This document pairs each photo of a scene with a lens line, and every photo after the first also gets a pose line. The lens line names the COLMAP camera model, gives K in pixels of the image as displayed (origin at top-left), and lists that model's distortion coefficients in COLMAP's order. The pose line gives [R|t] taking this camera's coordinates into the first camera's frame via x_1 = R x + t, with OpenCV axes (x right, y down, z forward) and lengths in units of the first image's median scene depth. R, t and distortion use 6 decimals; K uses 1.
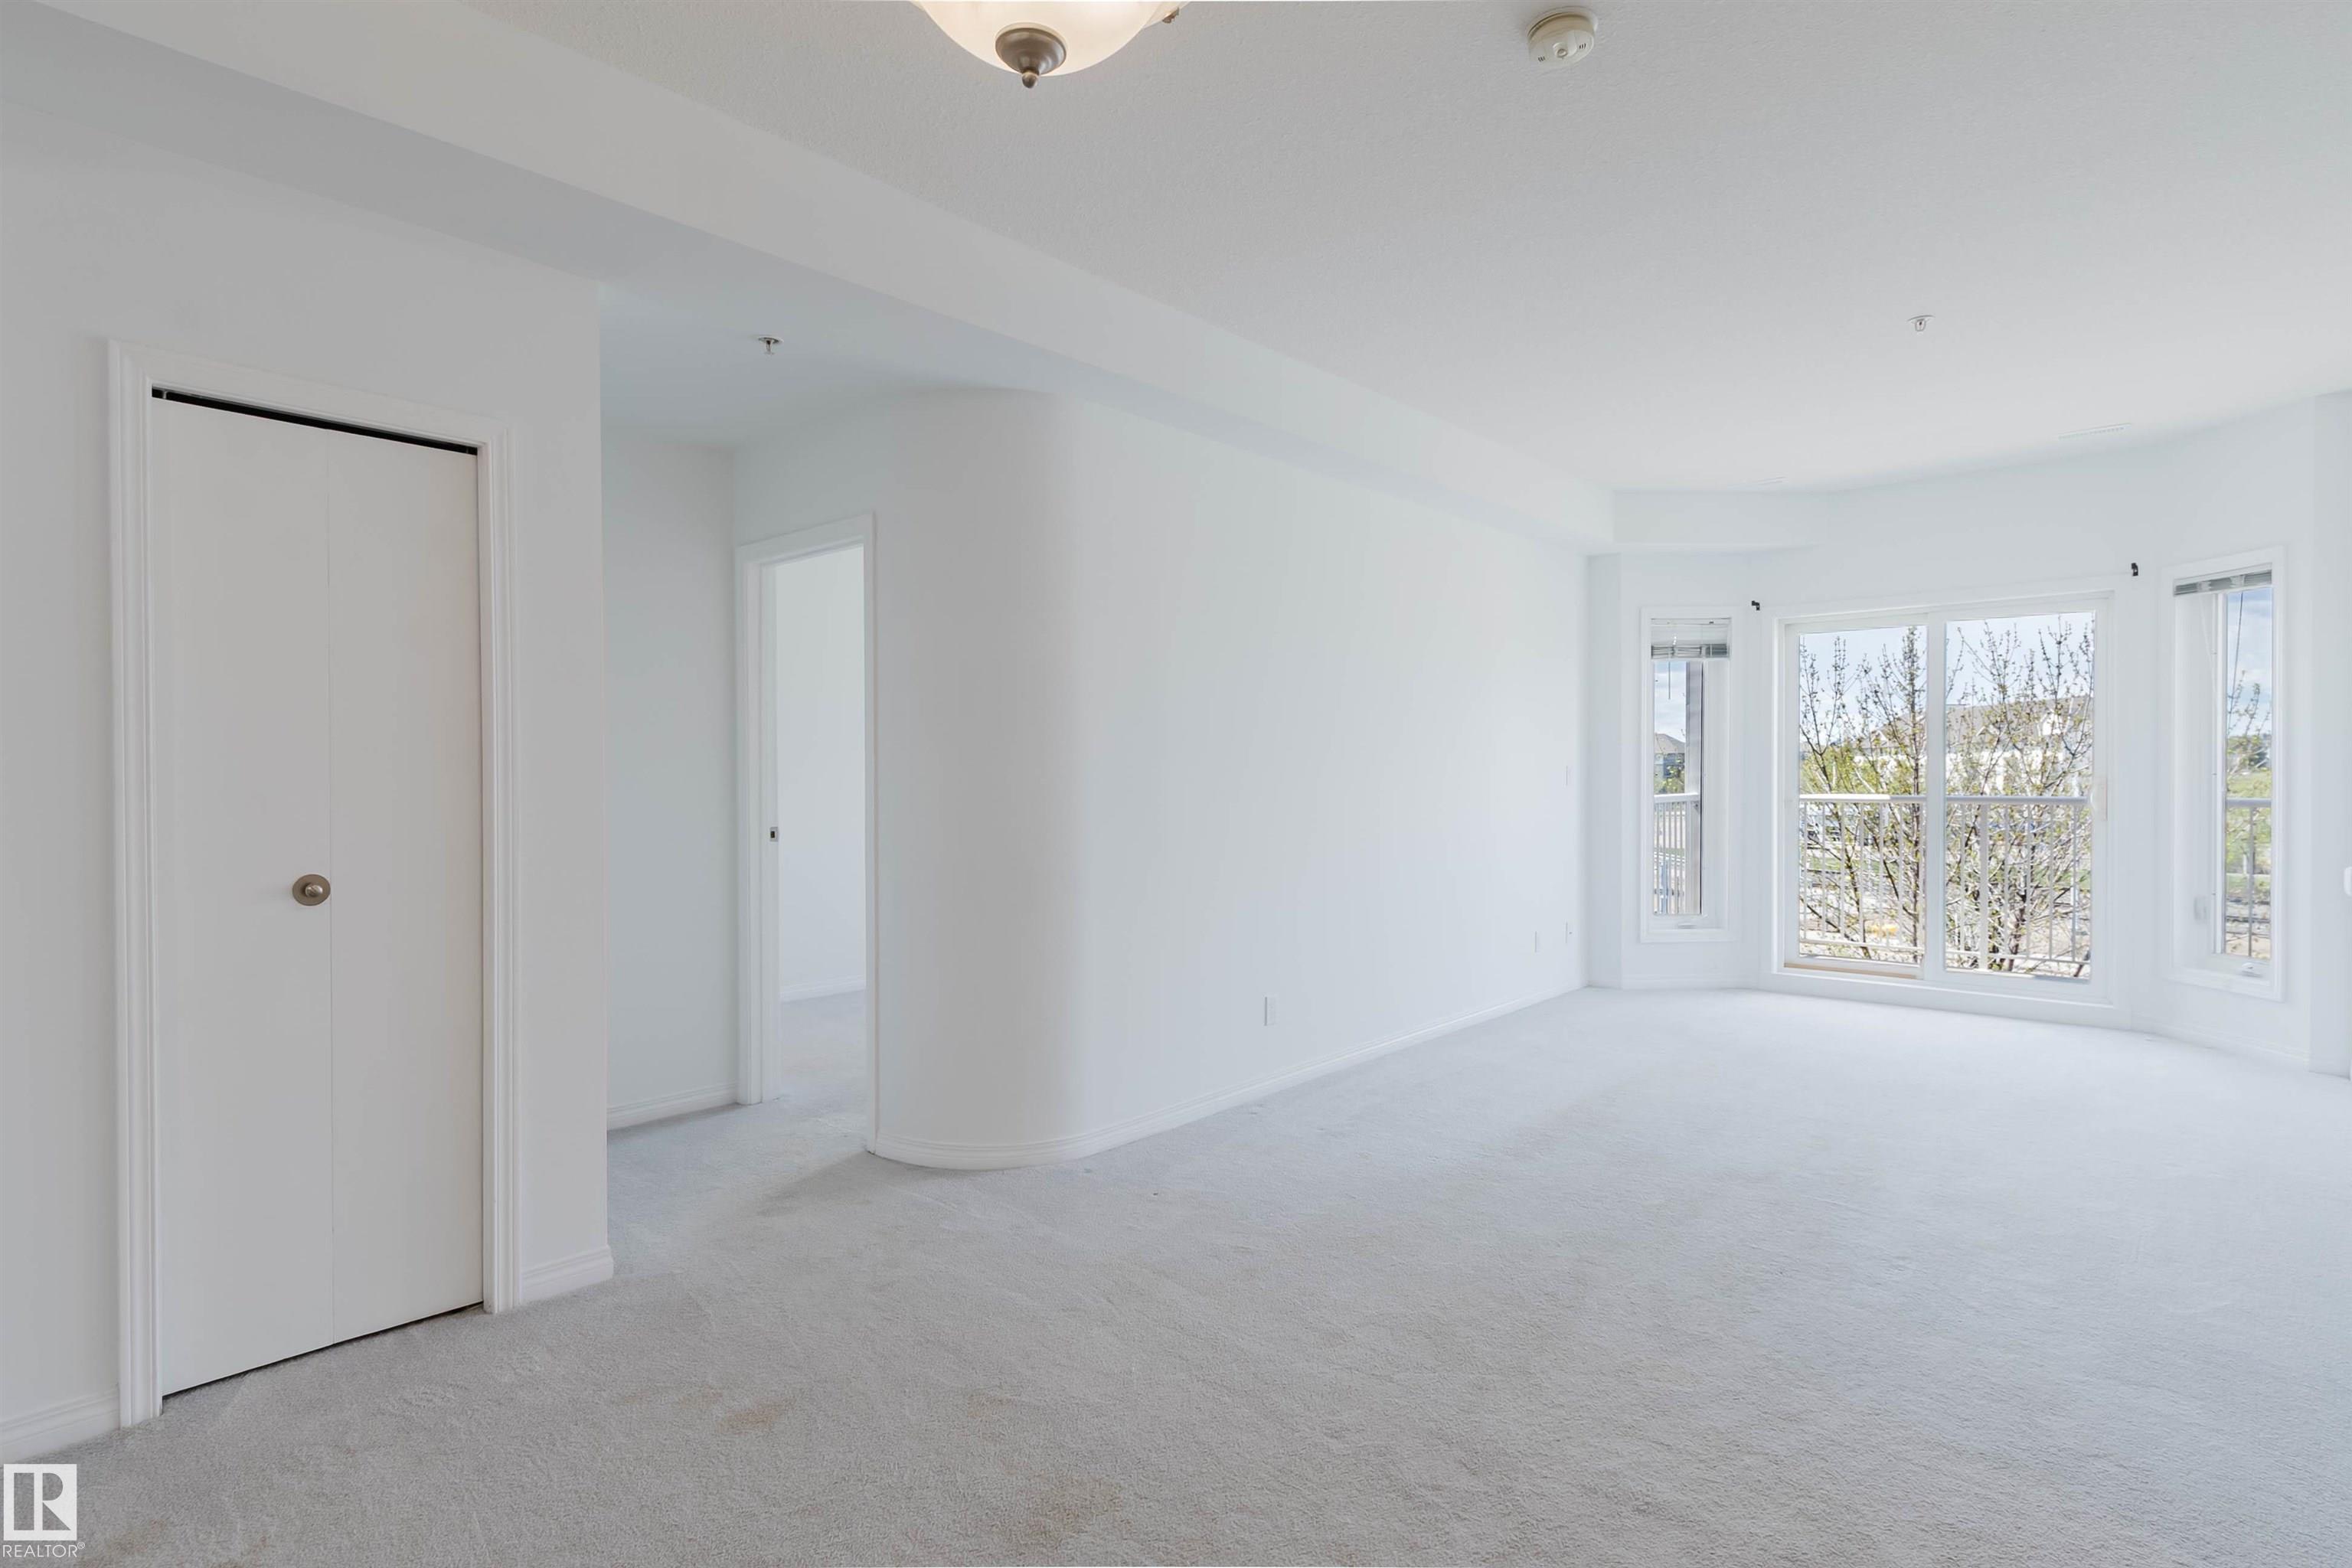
lens RADIAL K [[1171.4, 0, 1150.8], [0, 1171.4, 788.8], [0, 0, 1]] dist [0.002086, -0.002259]
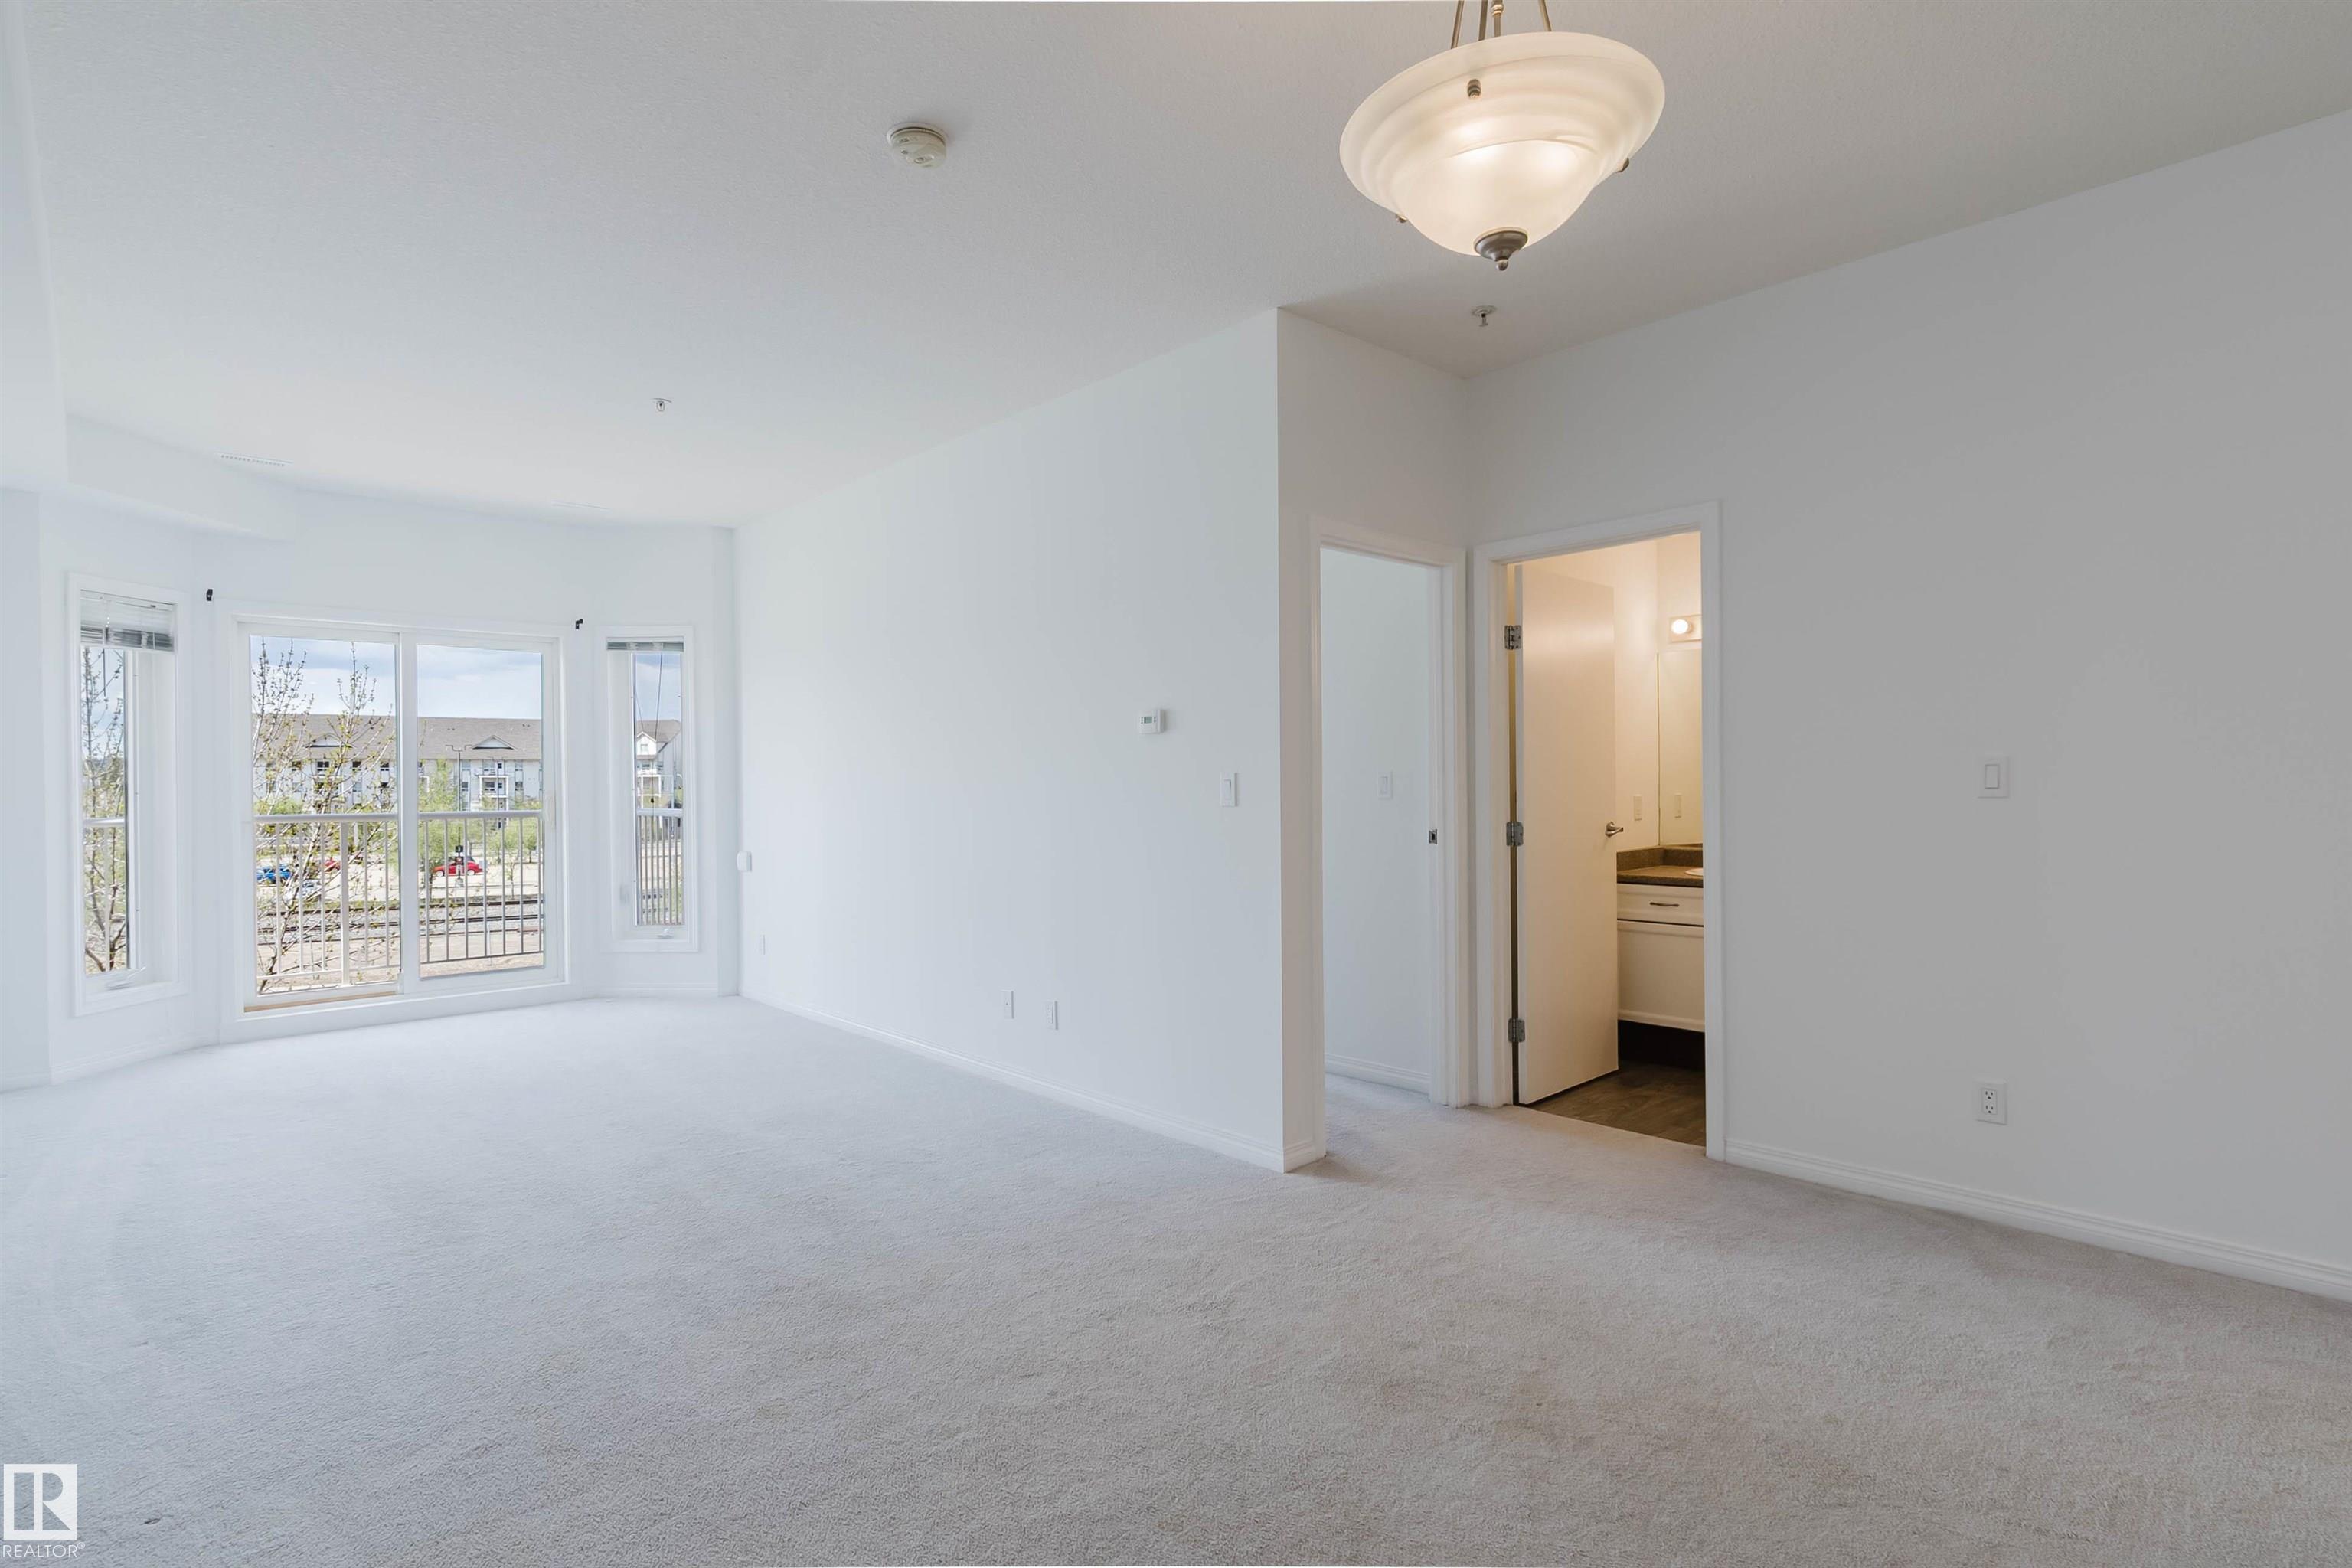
lens RADIAL K [[1171.4, 0, 1168.8], [0, 1171.4, 788.9], [0, 0, 1]] dist [0.002086, -0.002259]
pose [[0.071603, -0.001289, 0.997432, -0.281597], [0.020348, 0.999793, -0.000169, -0.000671], [-0.997226, 0.020308, 0.071614, 0.242038]]
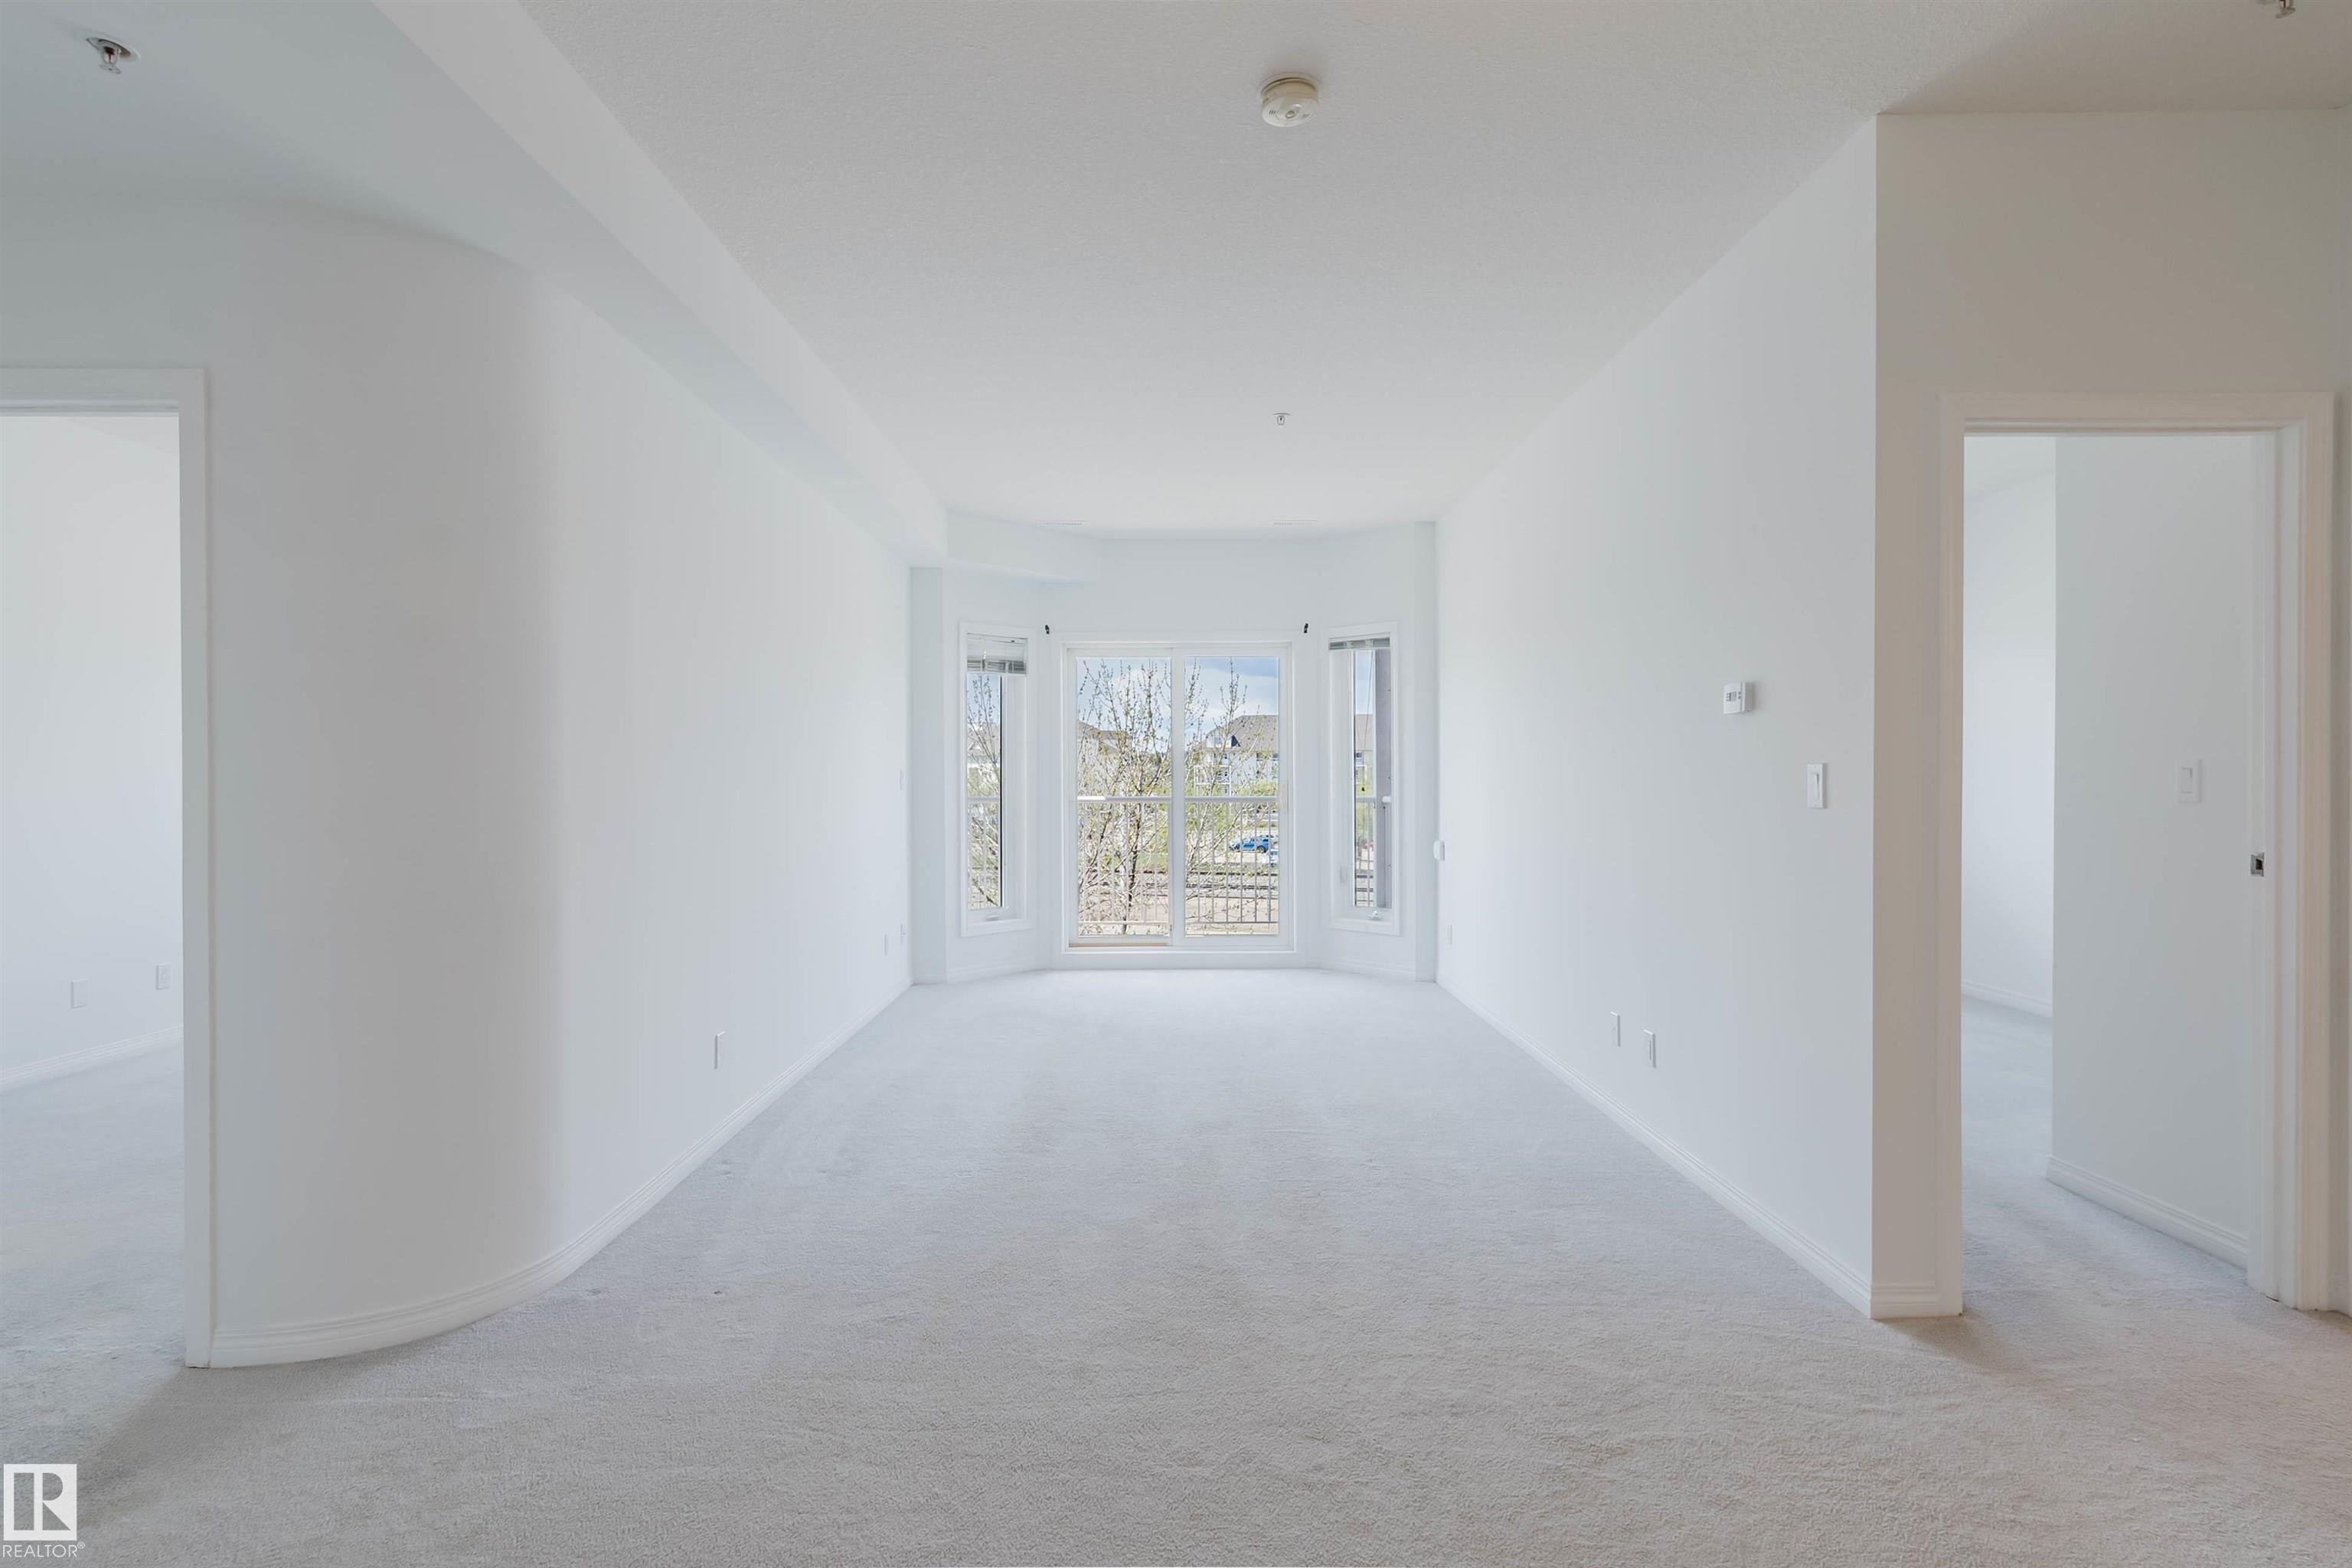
lens RADIAL K [[1171.4, 0, 1159.5], [0, 1171.4, 784.4], [0, 0, 1]] dist [0.002086, -0.002259]
pose [[0.729664, -0.002623, 0.683801, -0.174591], [0.008430, 0.999951, -0.005160, -0.000175], [-0.683754, 0.009529, 0.729651, 0.103245]]
